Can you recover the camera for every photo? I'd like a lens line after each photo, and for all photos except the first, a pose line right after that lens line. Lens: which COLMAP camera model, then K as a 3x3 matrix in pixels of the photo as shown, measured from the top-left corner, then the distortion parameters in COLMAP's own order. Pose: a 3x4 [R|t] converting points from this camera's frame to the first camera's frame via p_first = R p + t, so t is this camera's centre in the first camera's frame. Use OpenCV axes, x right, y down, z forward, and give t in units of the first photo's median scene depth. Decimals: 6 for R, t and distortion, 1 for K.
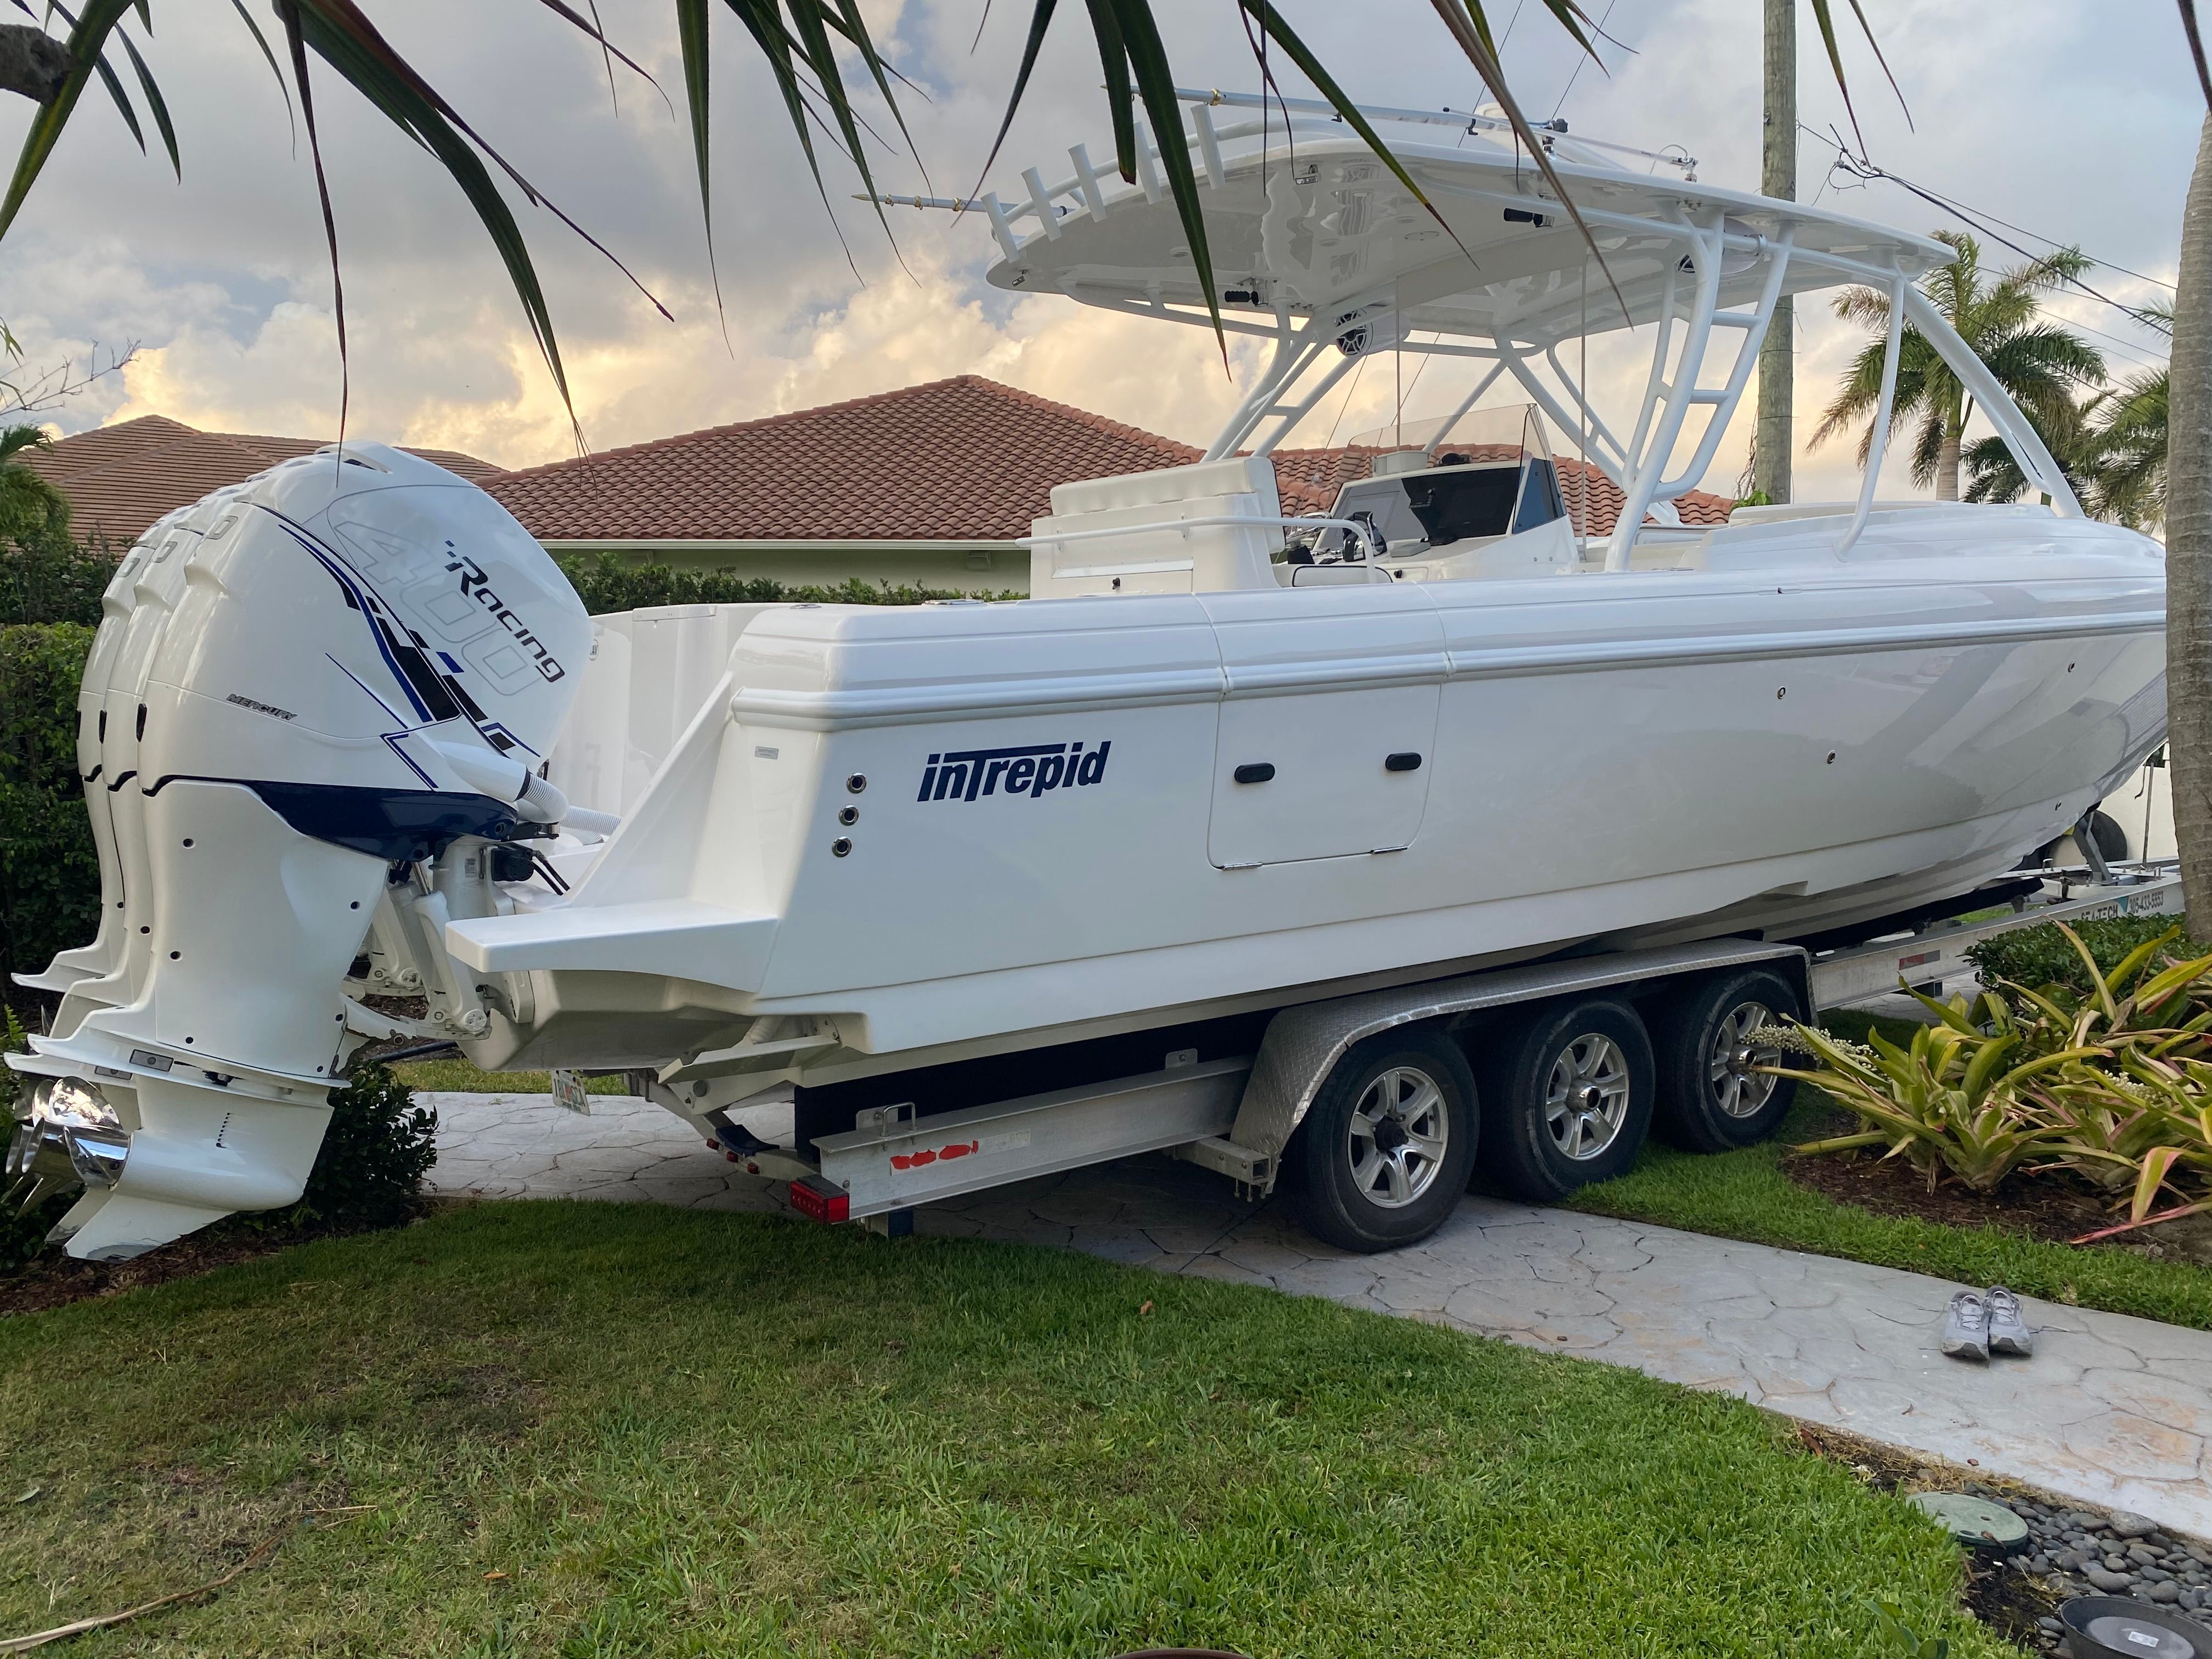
lens RADIAL K [[1633.3, 0, 1106.0], [0, 1633.3, 829.5], [0, 0, 1]] dist [0.043585, -0.096476]
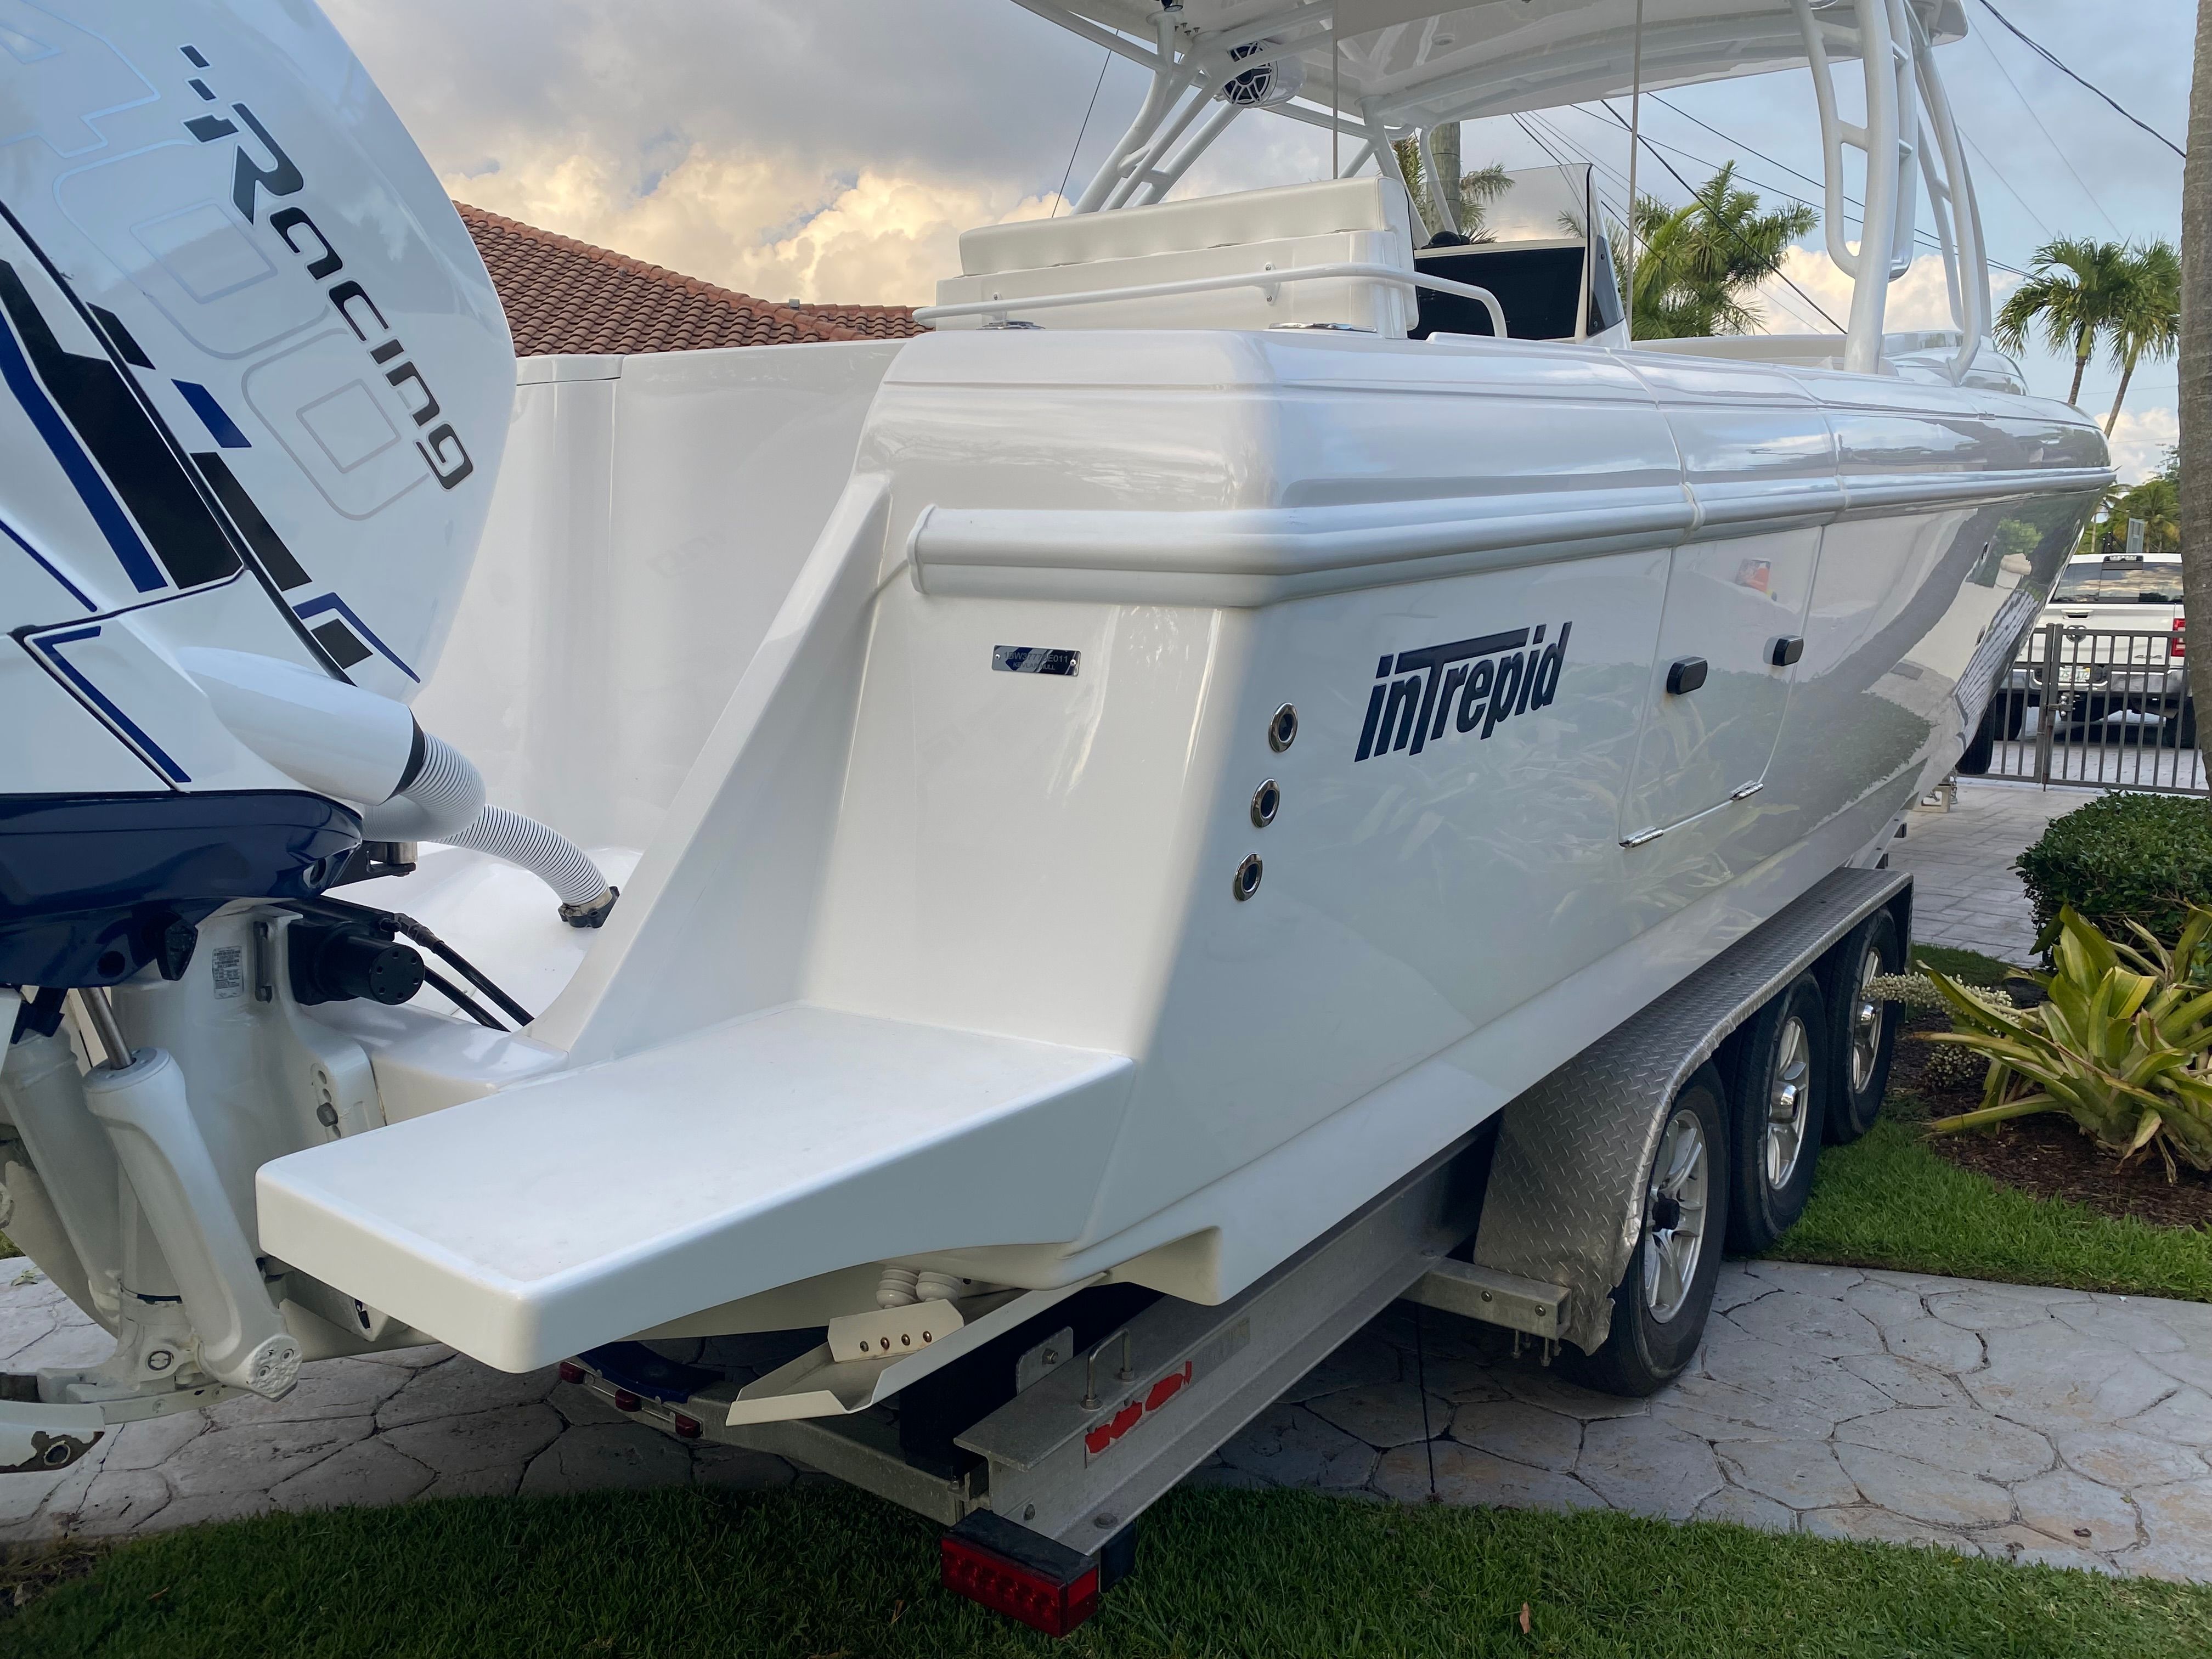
lens RADIAL K [[1645.6, 0, 1108.2], [0, 1645.6, 805.9], [0, 0, 1]] dist [-0.004382, 0.009693]
pose [[0.946182, -0.048469, 0.319985, -0.319244], [0.031011, 0.997751, 0.059433, -0.033317], [-0.322146, -0.046311, 0.945557, 0.579503]]
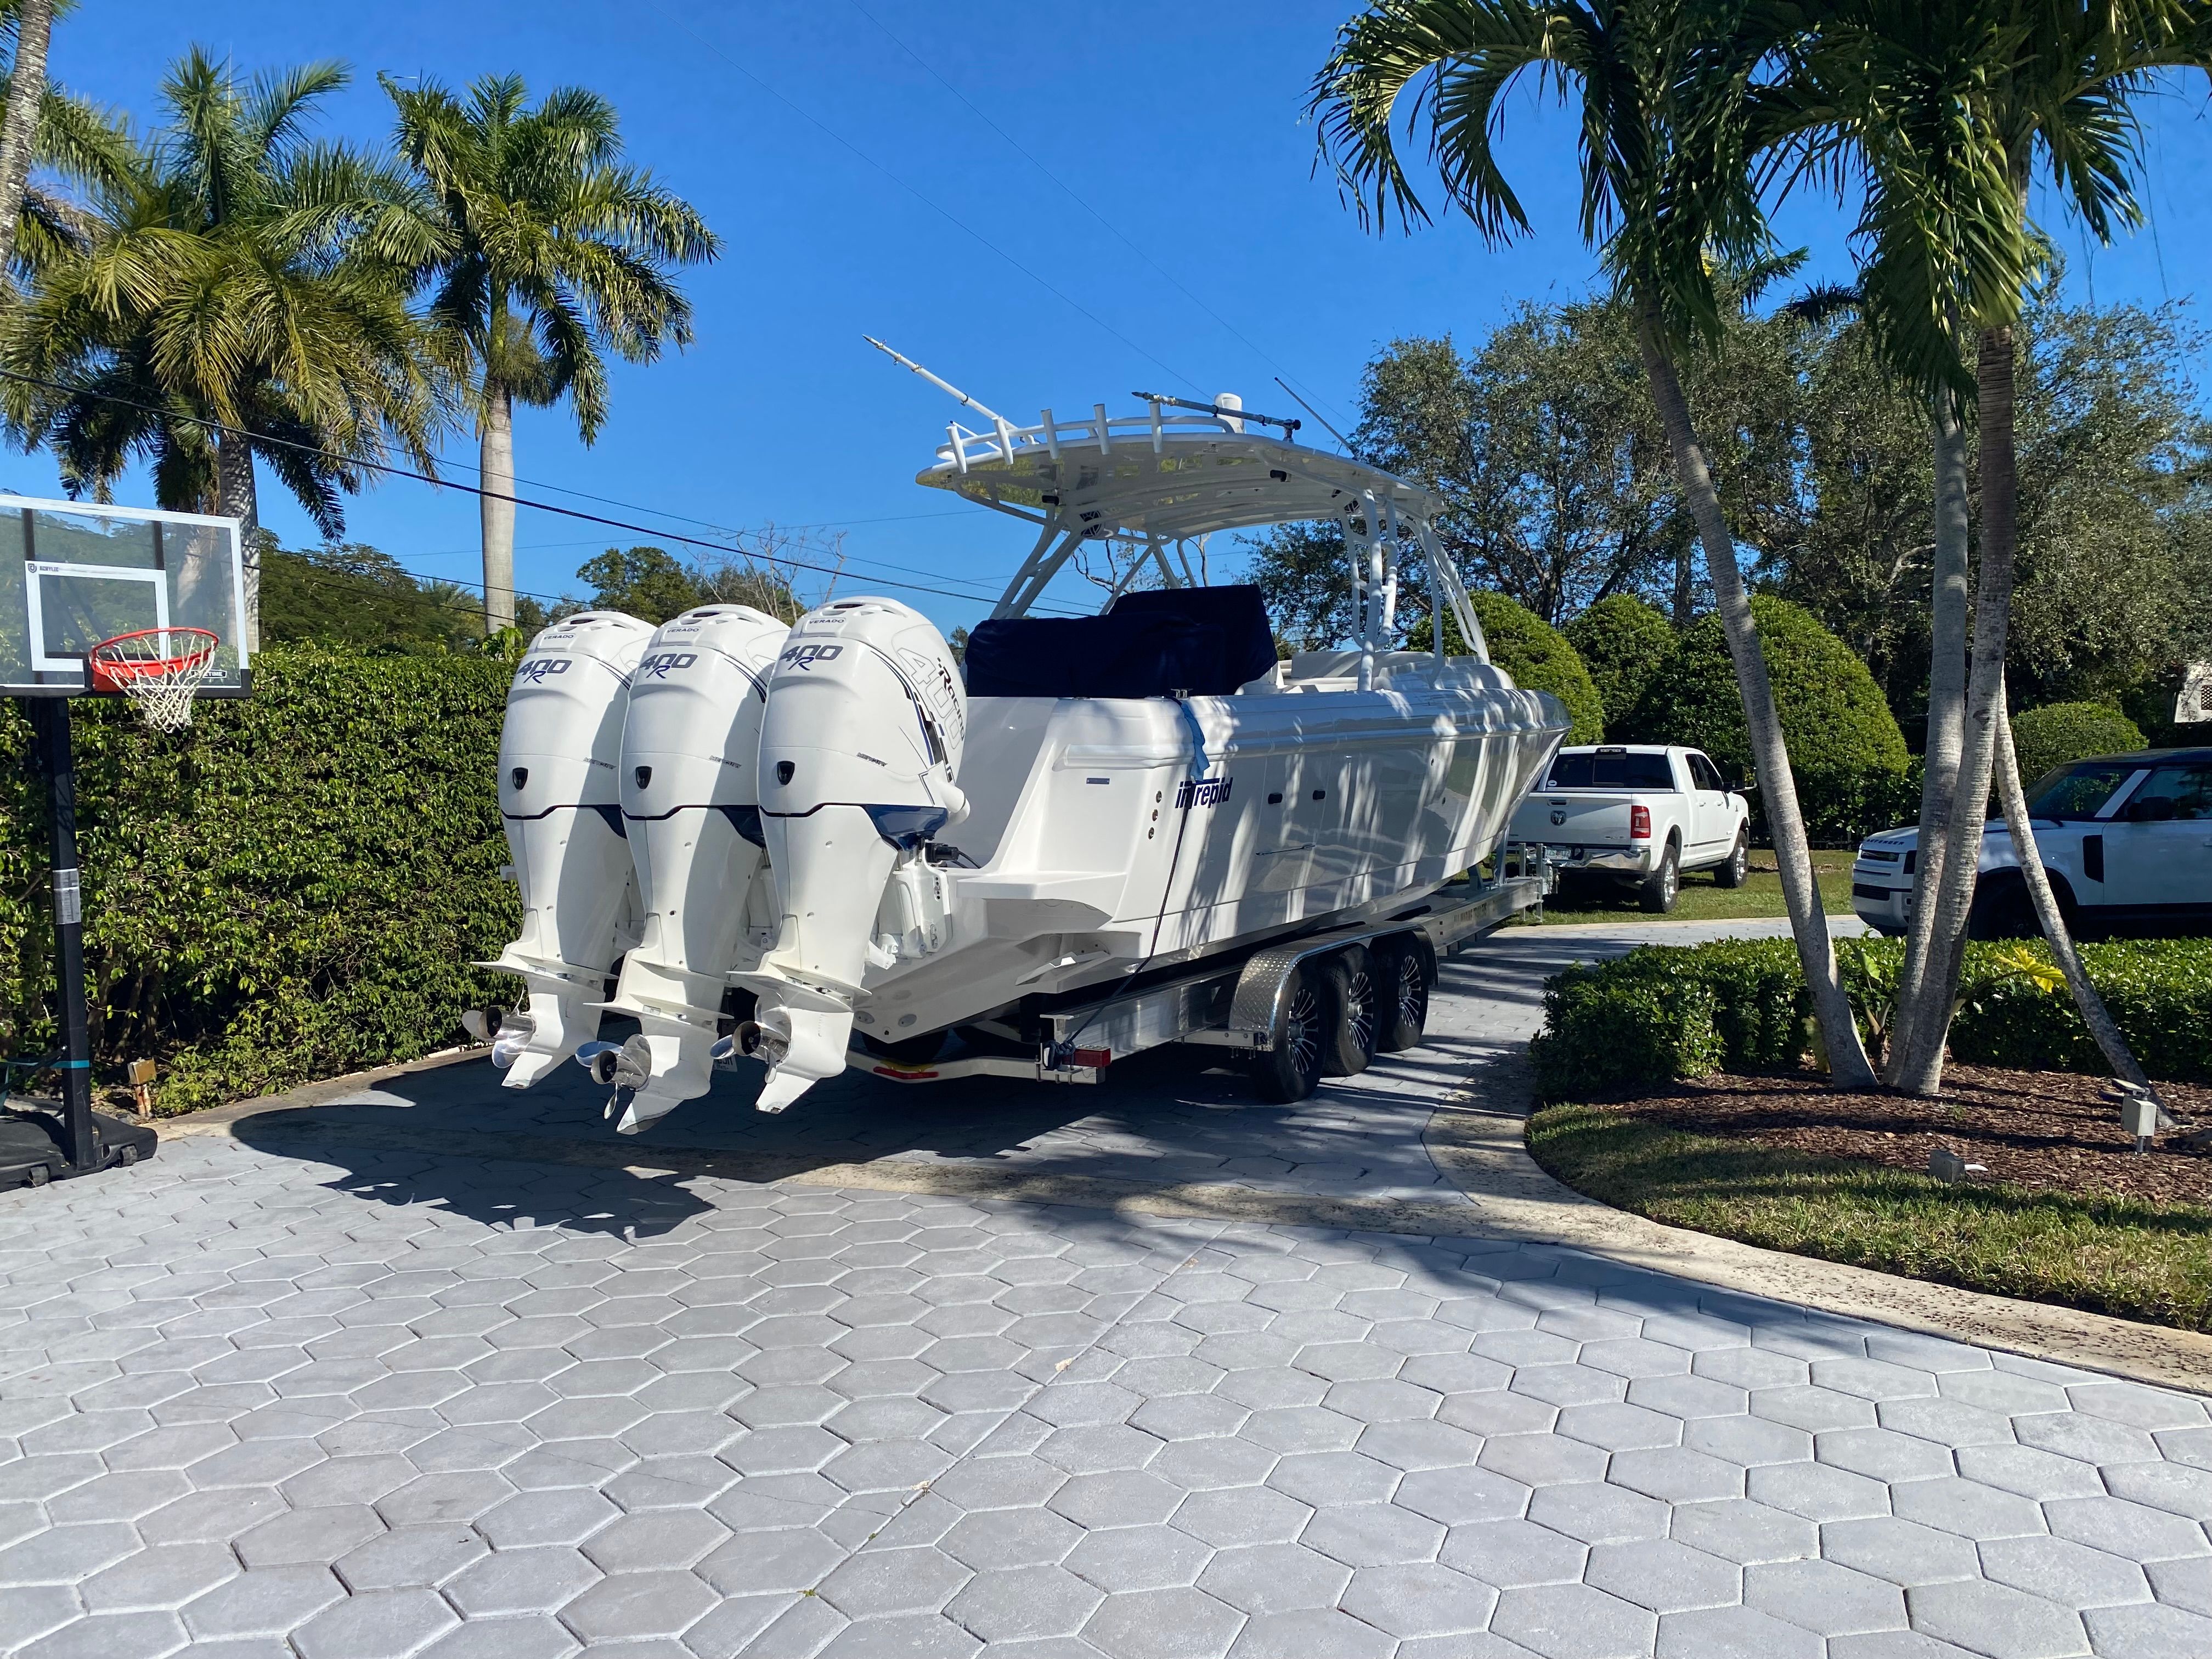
lens RADIAL K [[1633.3, 0, 1106.0], [0, 1633.3, 829.5], [0, 0, 1]] dist [0.043585, -0.096476]
pose [[0.894759, -0.034559, 0.445210, -0.947413], [0.070312, 0.995467, -0.064038, 0.110358], [-0.440979, 0.088602, 0.893133, -0.528642]]
